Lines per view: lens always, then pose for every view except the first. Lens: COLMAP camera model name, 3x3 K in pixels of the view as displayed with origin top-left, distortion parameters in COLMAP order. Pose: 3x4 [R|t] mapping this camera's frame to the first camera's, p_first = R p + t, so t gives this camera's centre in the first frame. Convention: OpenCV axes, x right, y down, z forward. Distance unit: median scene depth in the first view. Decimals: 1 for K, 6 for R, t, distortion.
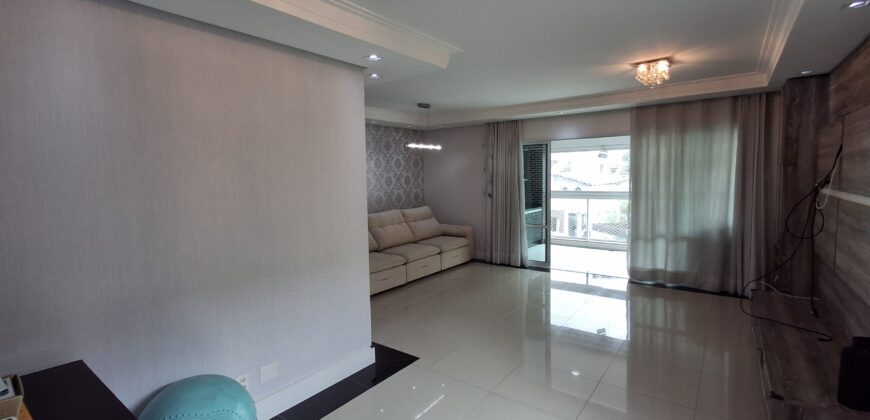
lens RADIAL K [[397.9, 0, 427.4], [0, 397.9, 202.8], [0, 0, 1]] dist [0.012441, 0.000377]
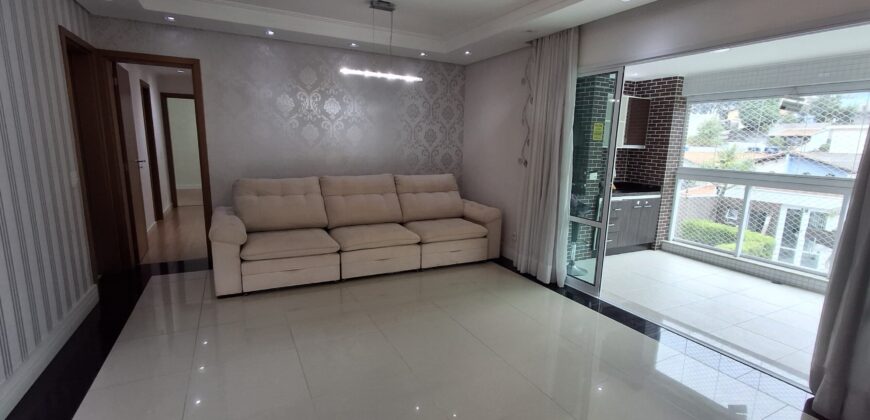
lens RADIAL K [[398.0, 0, 443.7], [0, 398.0, 215.9], [0, 0, 1]] dist [0.009787, -0.000234]
pose [[0.906047, 0.125067, -0.404274, 0.301115], [-0.078421, 0.988405, 0.130019, -0.009484], [0.415847, -0.086099, 0.905350, 0.369205]]
